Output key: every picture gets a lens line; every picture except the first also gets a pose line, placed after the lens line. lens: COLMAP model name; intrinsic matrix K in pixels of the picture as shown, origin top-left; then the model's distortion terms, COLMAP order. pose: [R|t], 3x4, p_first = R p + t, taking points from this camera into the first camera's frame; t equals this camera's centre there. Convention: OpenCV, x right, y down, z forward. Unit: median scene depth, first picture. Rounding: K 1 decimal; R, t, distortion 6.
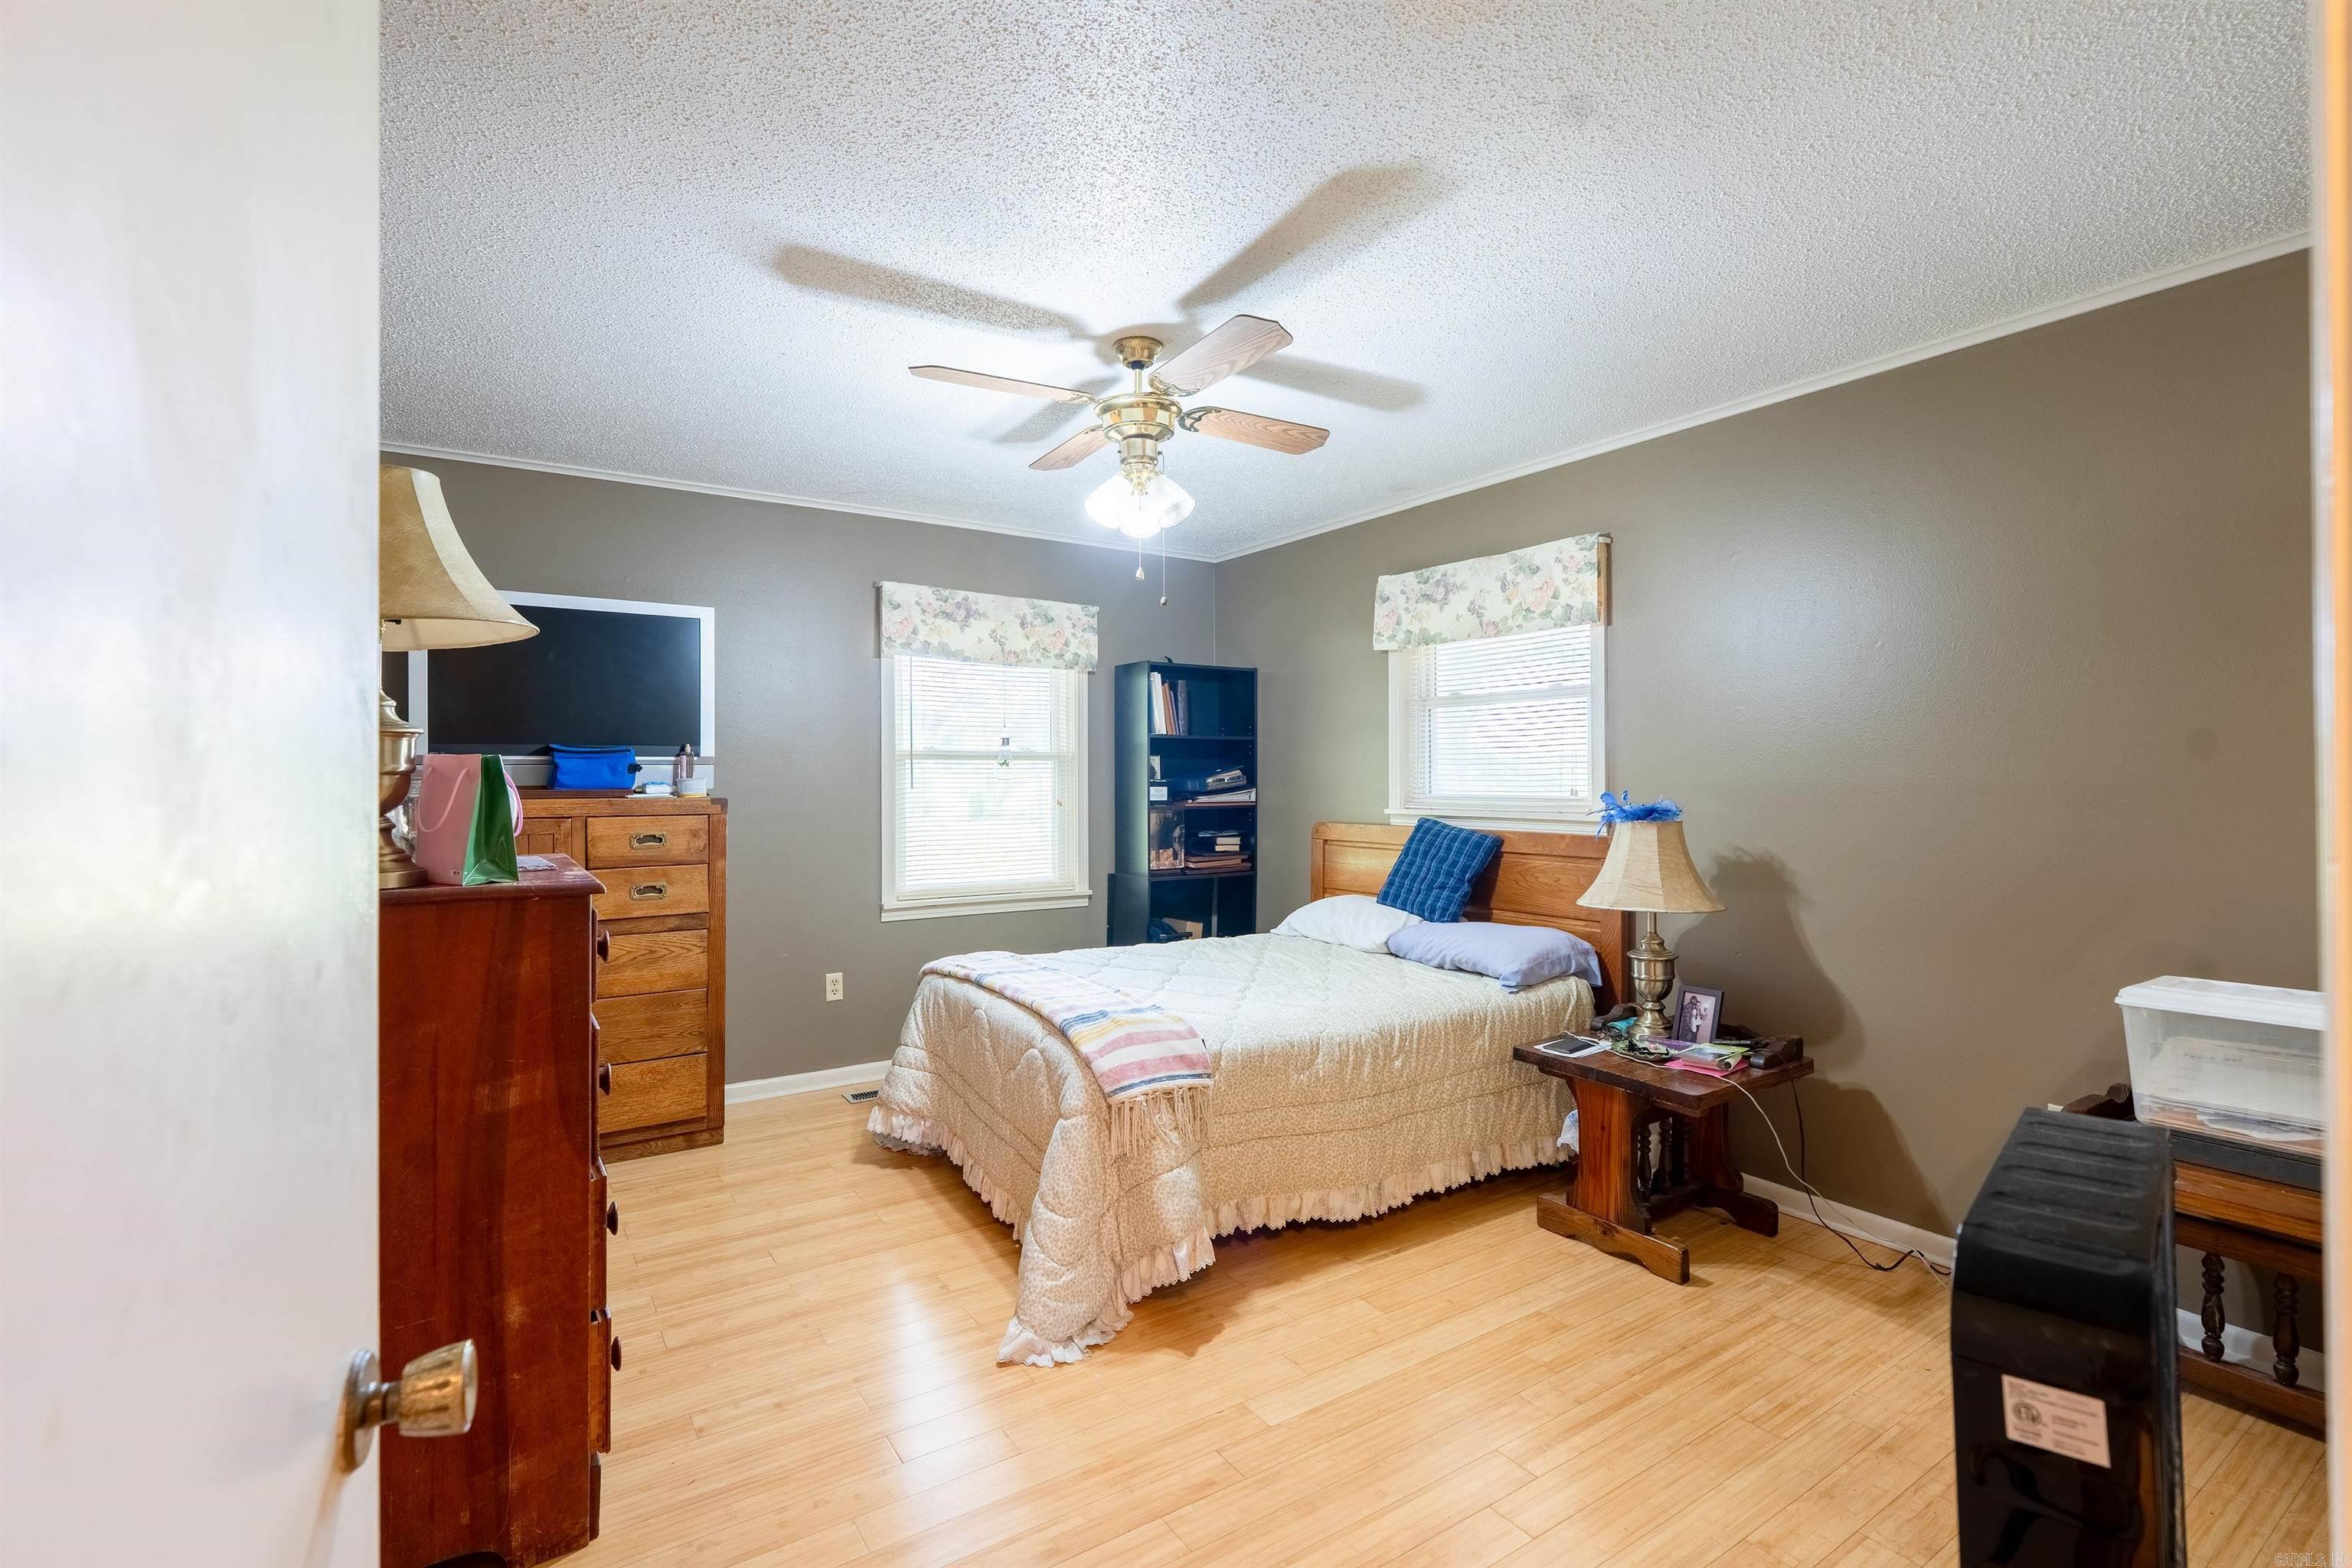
lens RADIAL K [[1050.6, 0, 1150.0], [0, 1050.6, 779.5], [0, 0, 1]] dist [-0.012180, 0.006986]
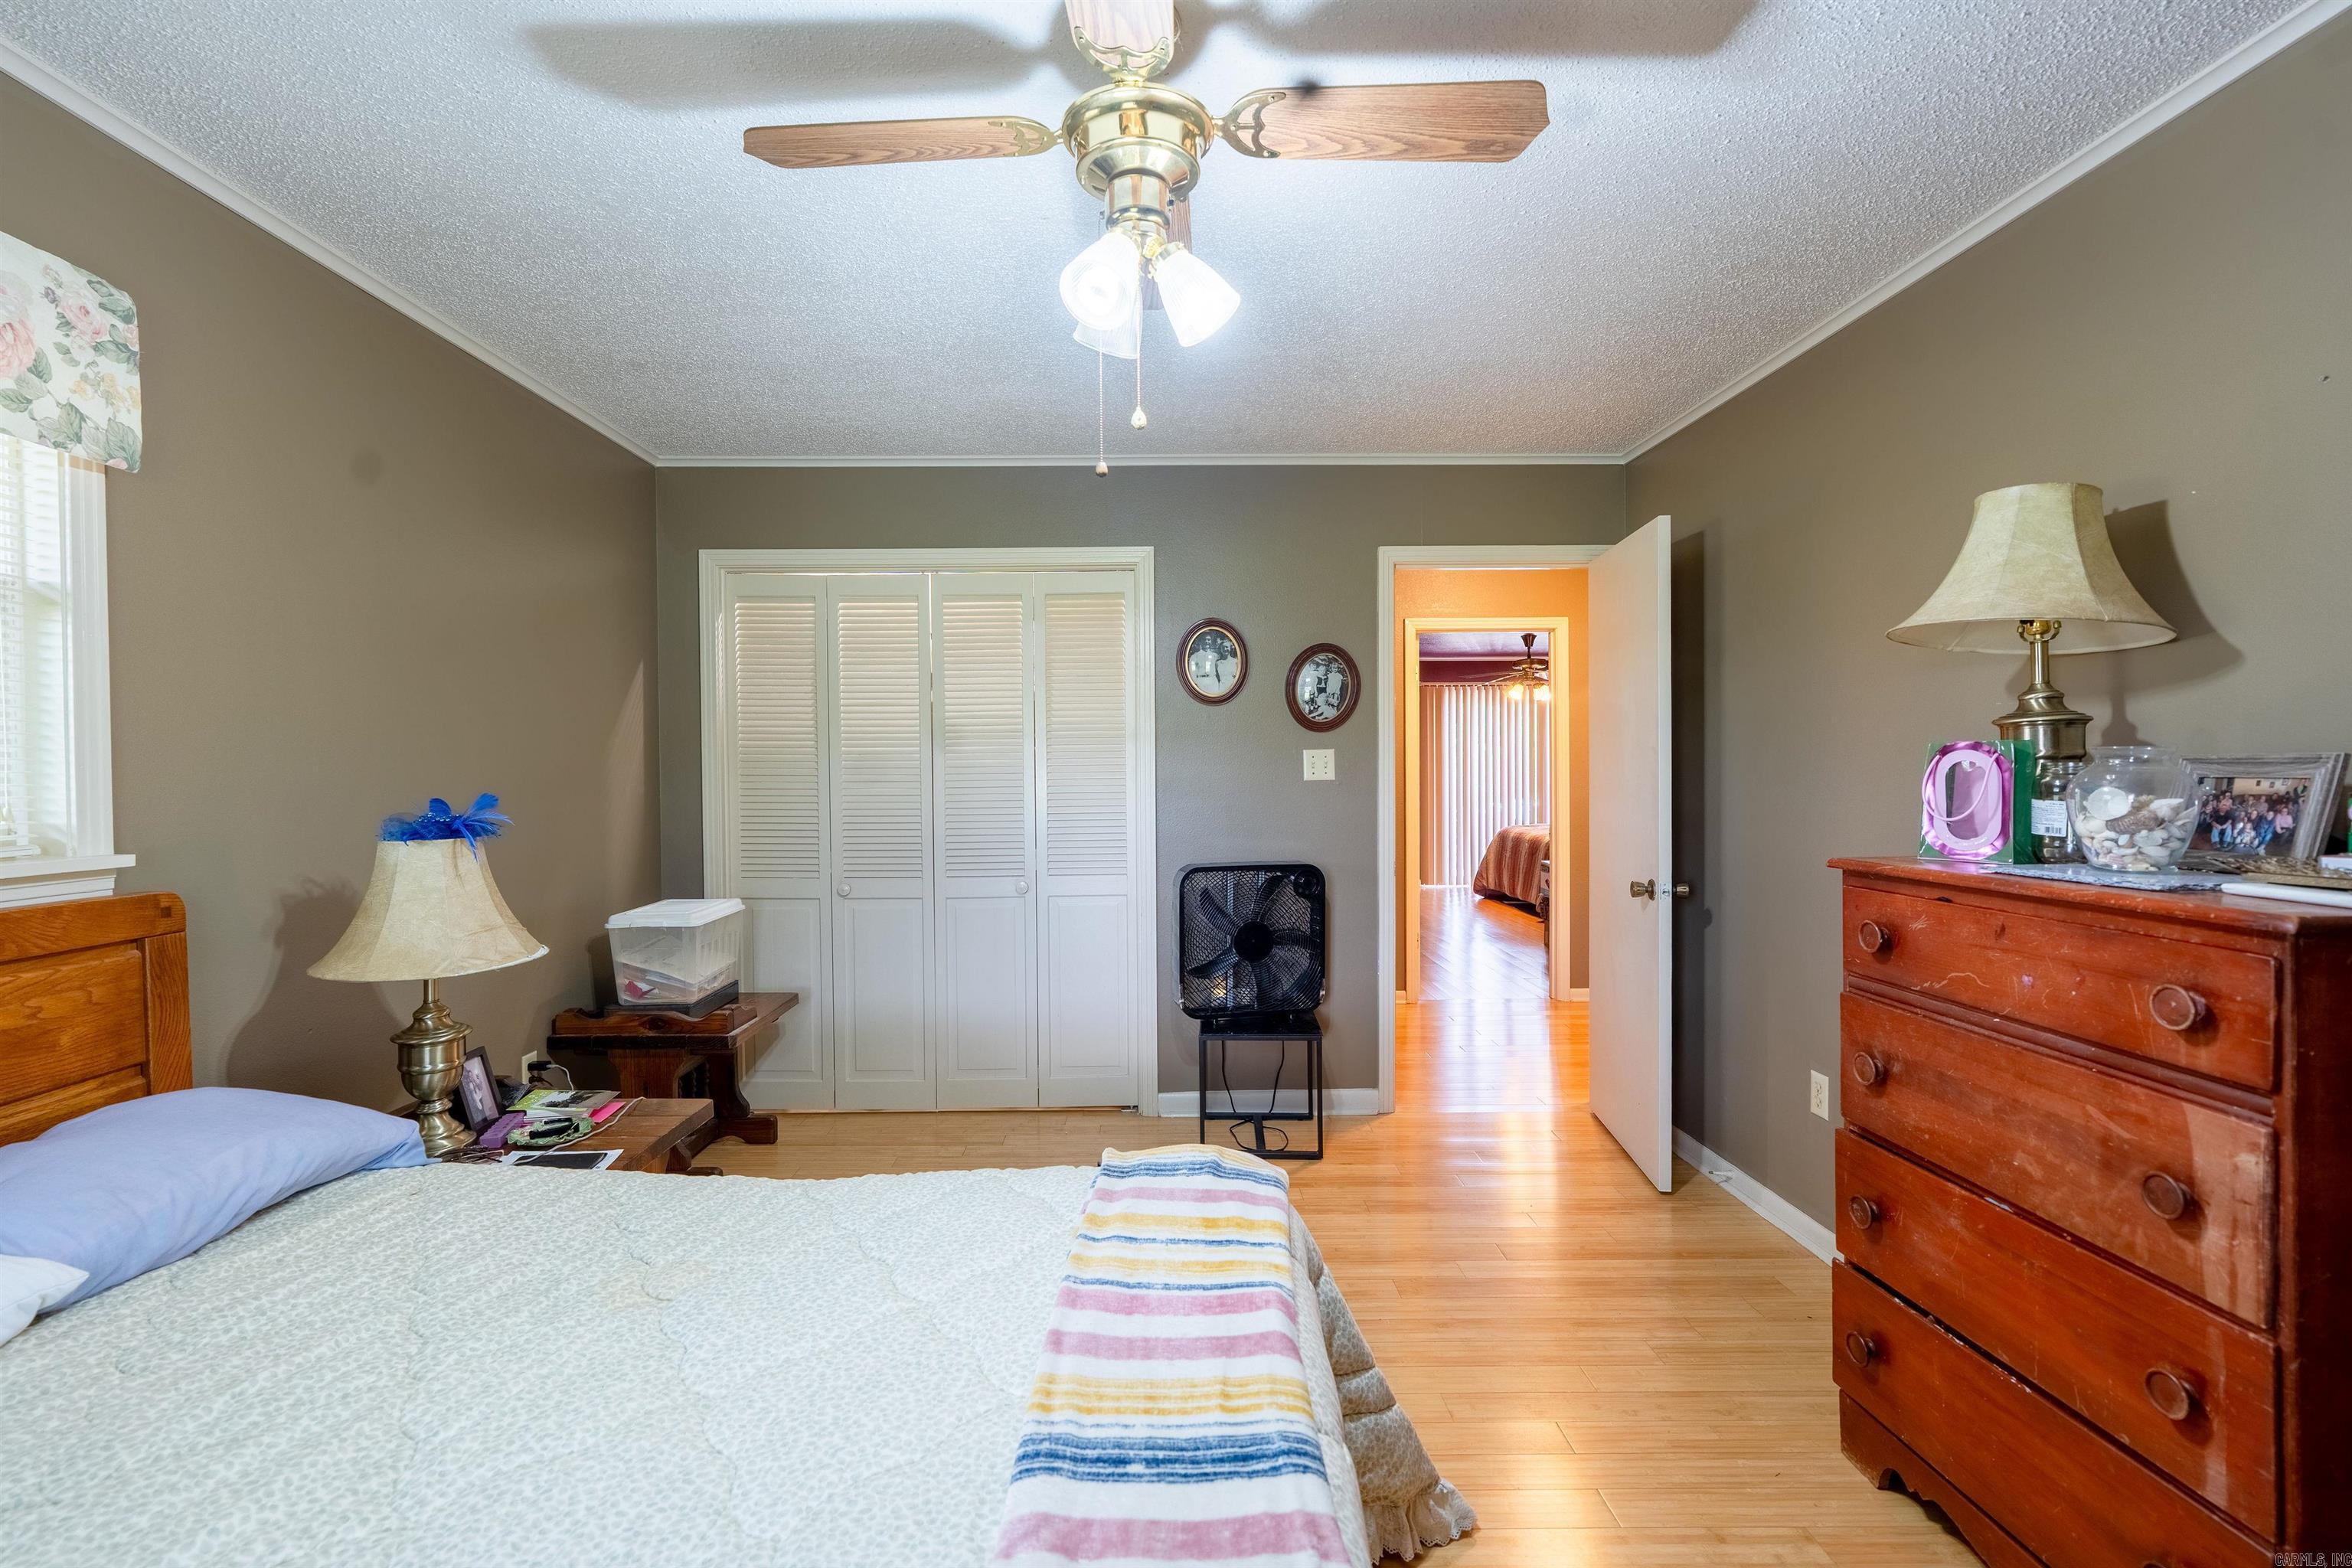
lens RADIAL K [[1050.6, 0, 1150.0], [0, 1050.6, 779.5], [0, 0, 1]] dist [-0.012180, 0.006986]
pose [[-0.842684, 0.003560, 0.538397, -0.223676], [0.009986, 0.999909, 0.009019, -0.000987], [-0.538316, 0.012976, -0.842643, 1.010674]]
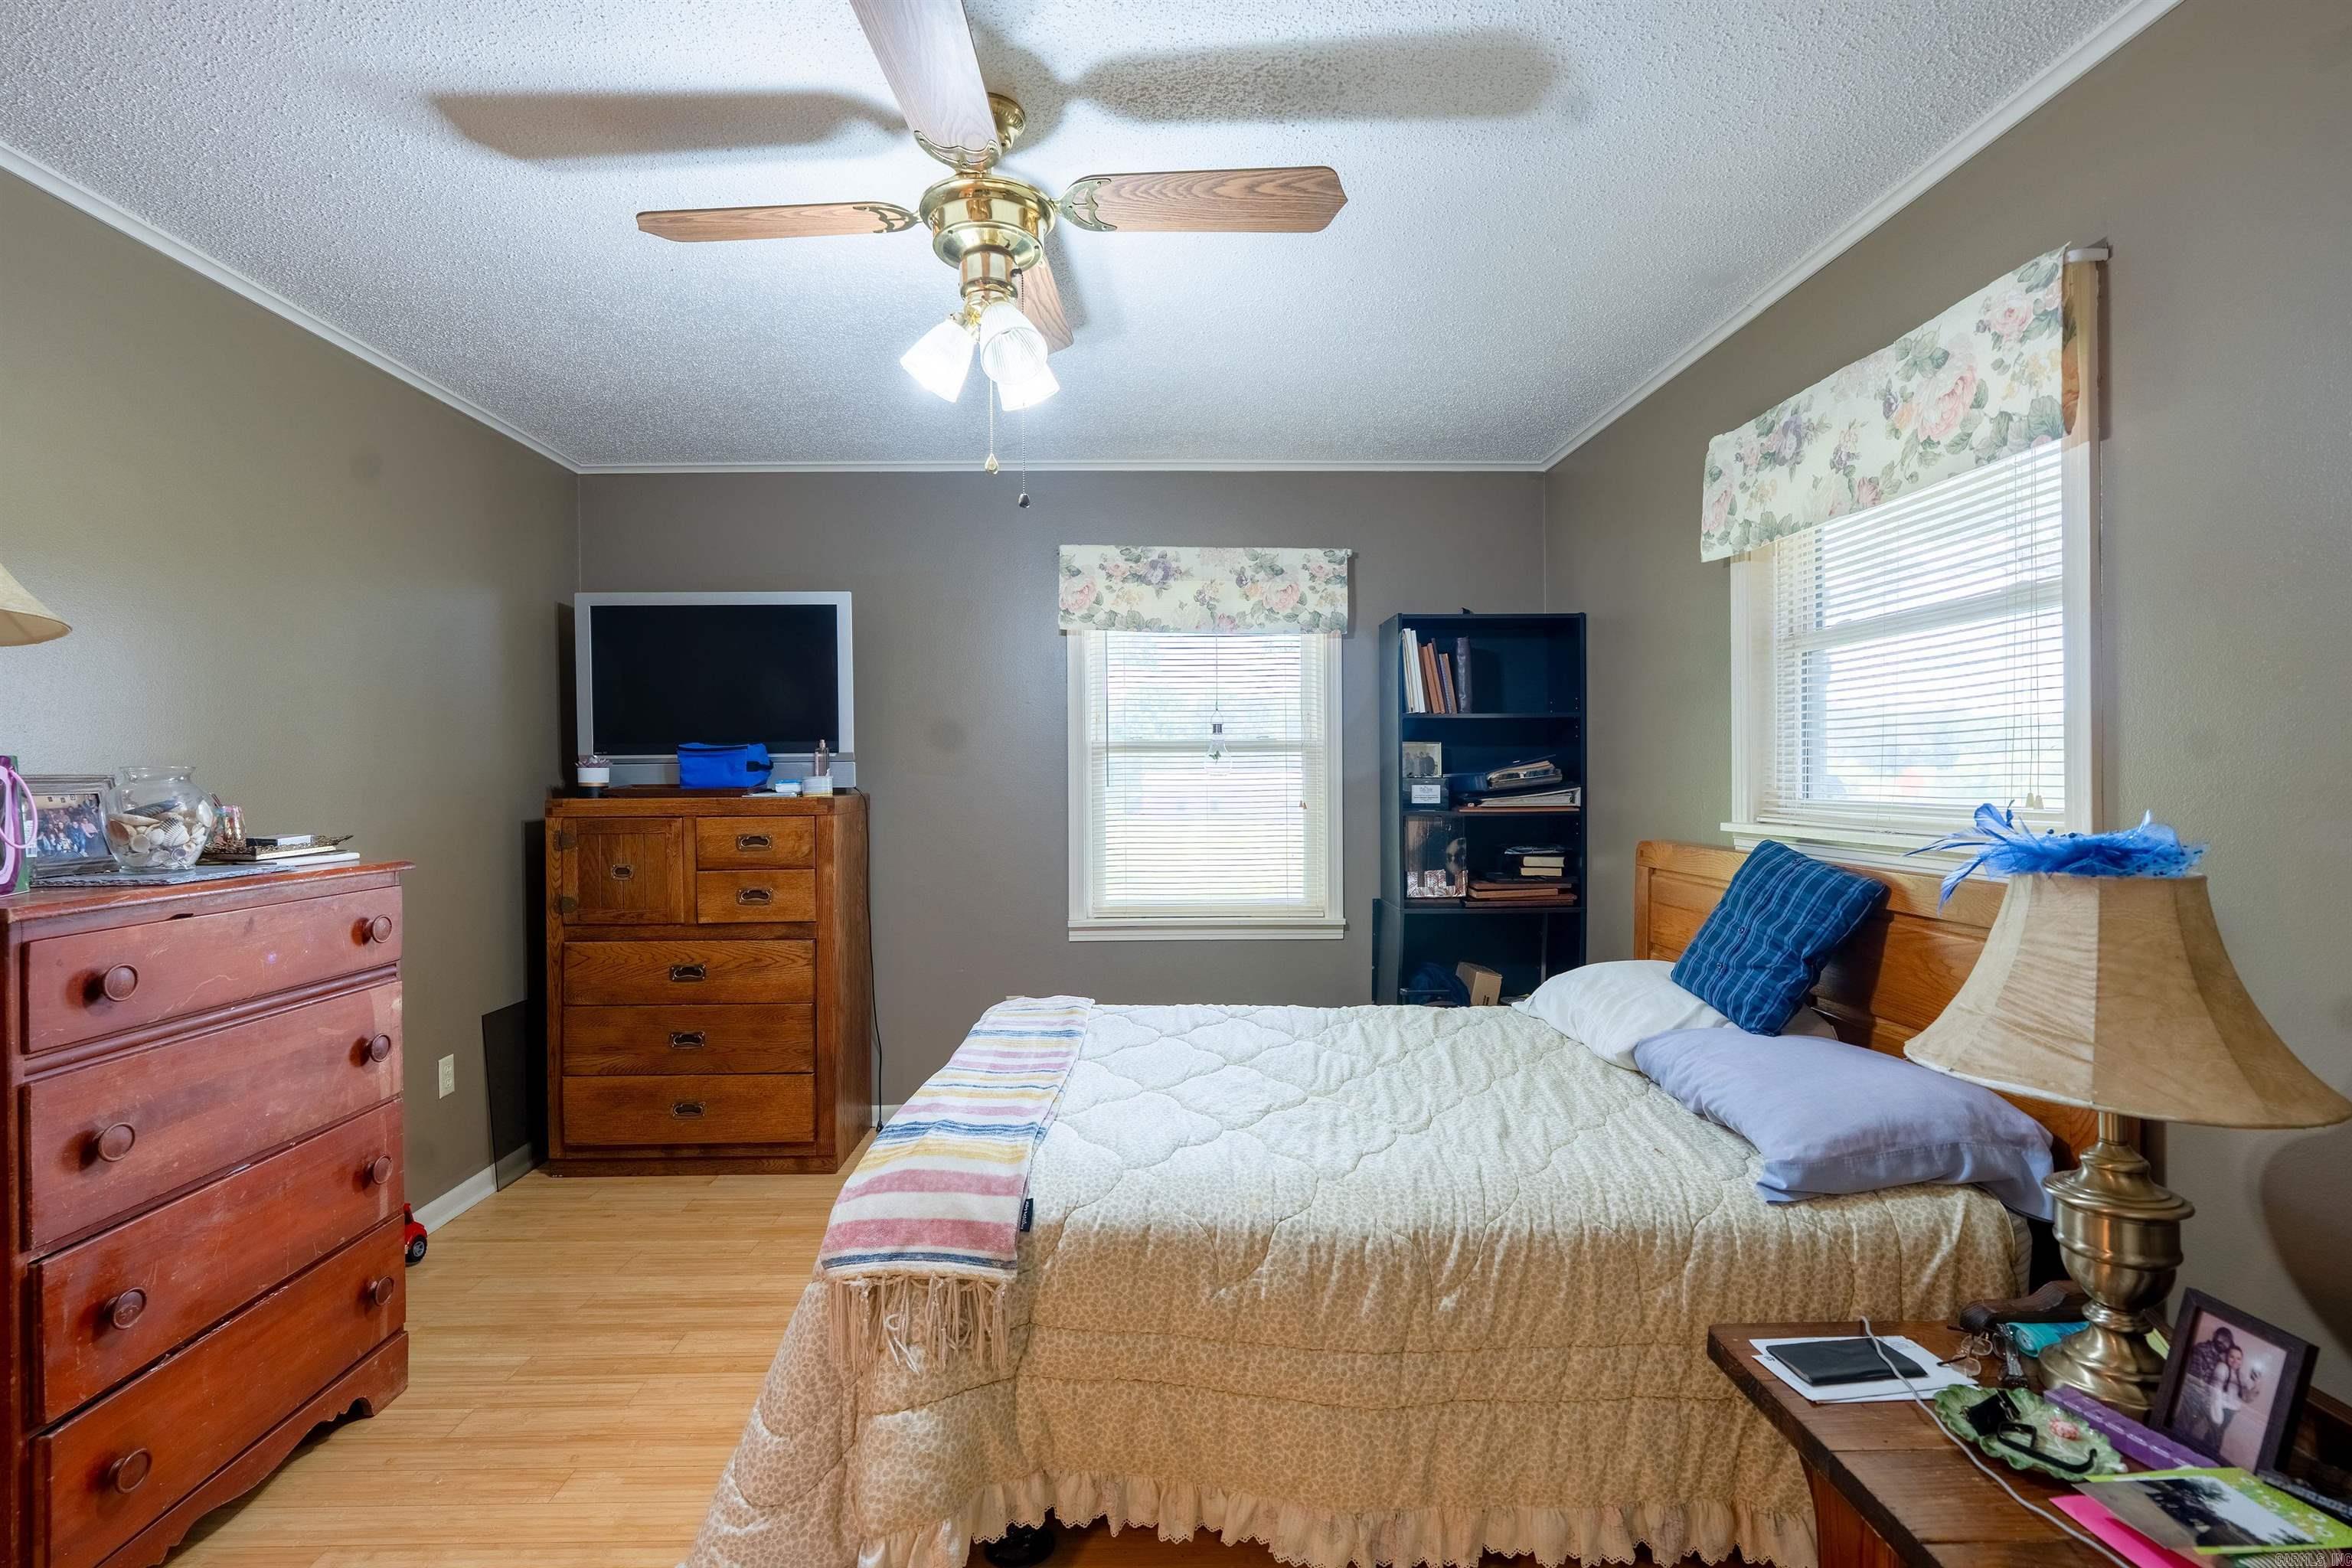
lens RADIAL K [[1050.6, 0, 1150.0], [0, 1050.6, 779.5], [0, 0, 1]] dist [-0.012180, 0.006986]
pose [[0.846335, -0.001155, -0.532649, 0.286779], [0.003919, 0.999984, 0.004057, -0.000713], [0.532636, -0.005521, 0.846326, 0.338103]]
